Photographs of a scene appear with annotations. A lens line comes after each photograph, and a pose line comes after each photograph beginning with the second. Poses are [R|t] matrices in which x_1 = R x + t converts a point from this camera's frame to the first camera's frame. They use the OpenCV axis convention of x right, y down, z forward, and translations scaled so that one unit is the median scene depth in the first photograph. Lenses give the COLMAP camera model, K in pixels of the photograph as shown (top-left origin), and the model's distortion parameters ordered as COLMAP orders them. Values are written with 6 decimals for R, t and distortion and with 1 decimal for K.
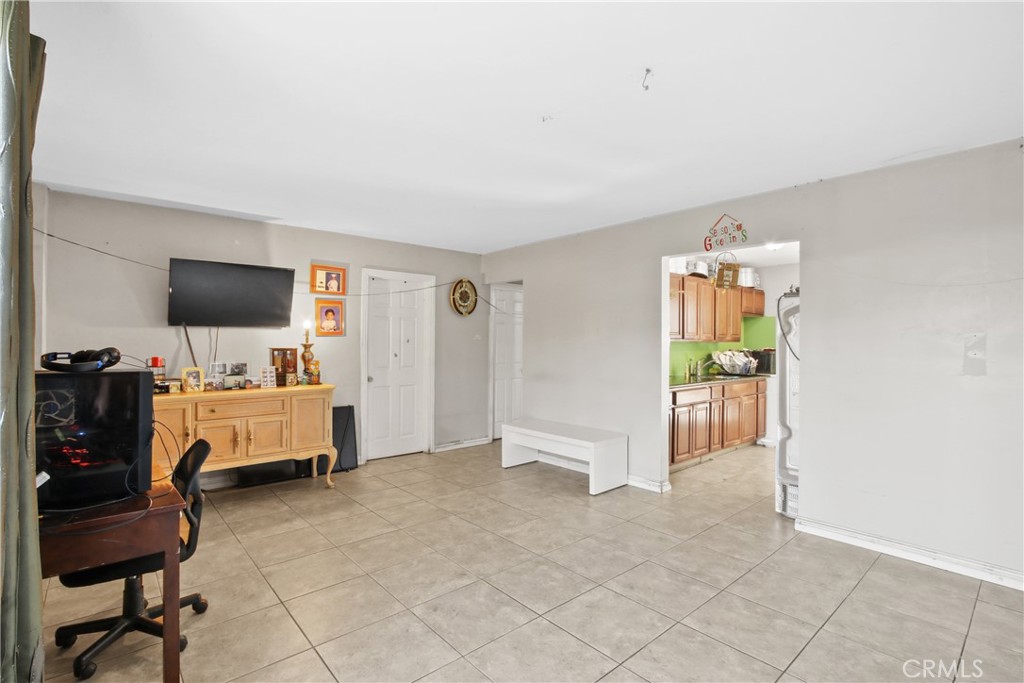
lens RADIAL K [[476.1, 0, 512.0], [0, 476.1, 341.5], [0, 0, 1]] dist [-0.022404, 0.000137]
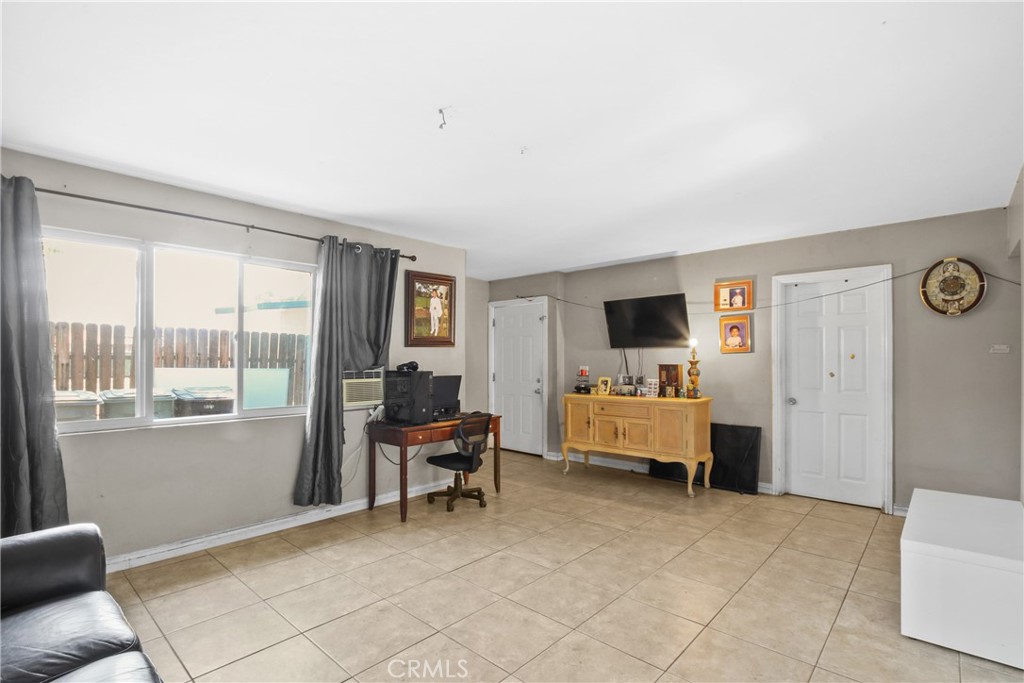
lens RADIAL K [[483.4, 0, 489.7], [0, 483.4, 358.6], [0, 0, 1]] dist [-0.023953, 0.000075]
pose [[0.088423, -0.008359, -0.996048, 0.664065], [0.003234, 0.999962, -0.008105, 0.008331], [0.996078, -0.002504, 0.088446, 0.472913]]
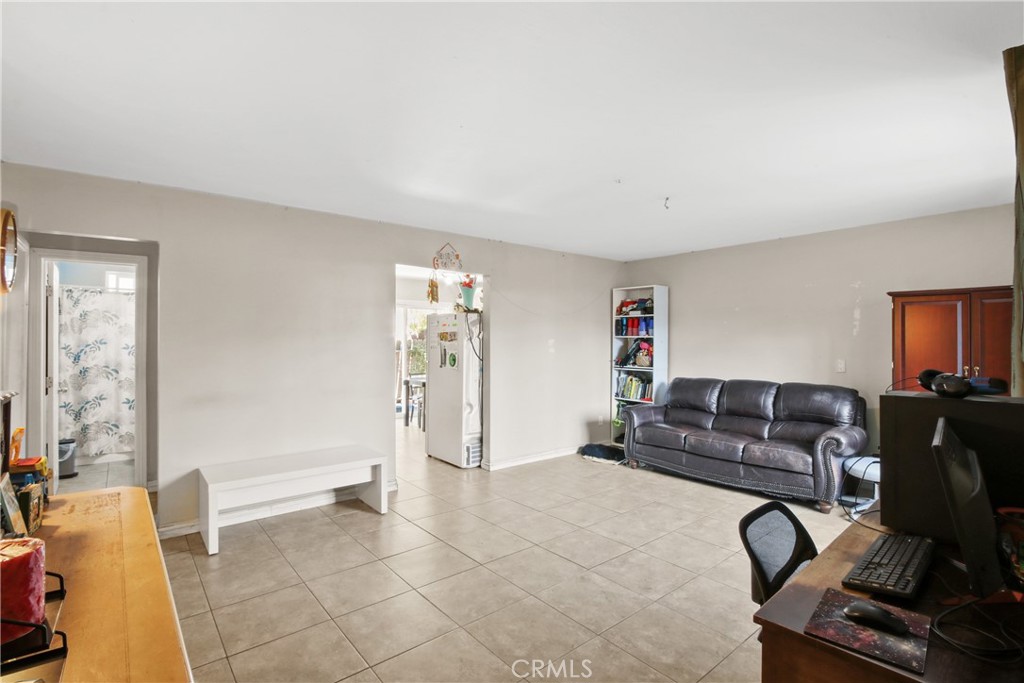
lens RADIAL K [[482.3, 0, 498.5], [0, 482.3, 338.2], [0, 0, 1]] dist [-0.019436, 0.000039]
pose [[0.043614, -0.004735, 0.999037, -0.739882], [-0.004084, 0.999980, 0.004918, -0.021614], [-0.999040, -0.004294, 0.043593, 0.732679]]
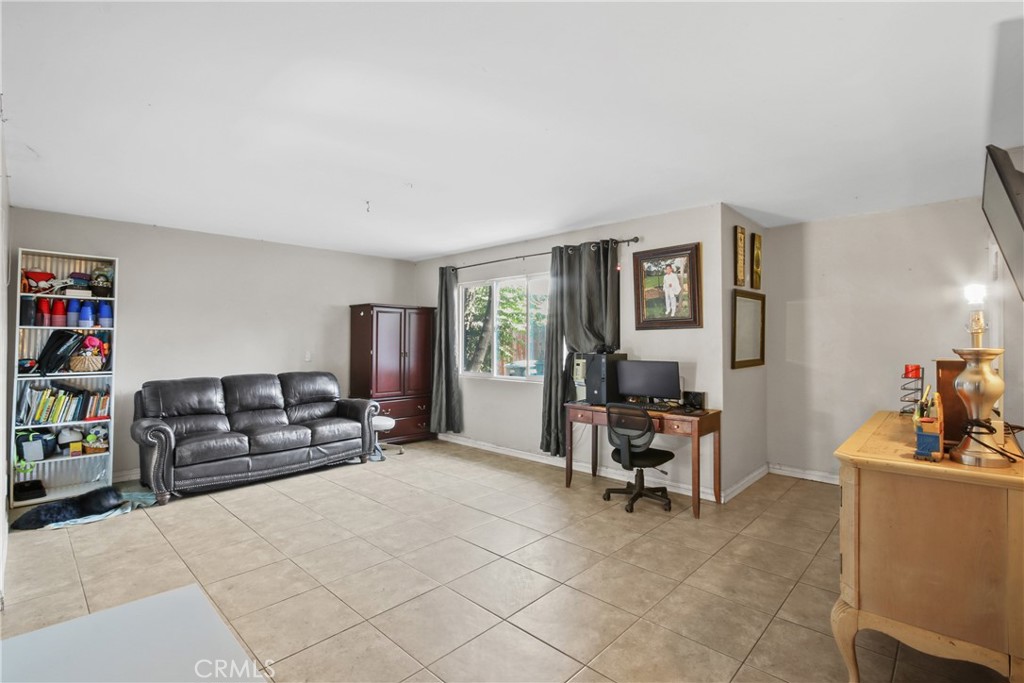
lens RADIAL K [[476.1, 0, 512.0], [0, 476.1, 341.5], [0, 0, 1]] dist [-0.022404, 0.000137]
pose [[-0.995700, -0.007441, -0.092339, -0.061557], [-0.007163, 0.999969, -0.003340, 0.002929], [0.092361, -0.002664, -0.995722, 1.409204]]
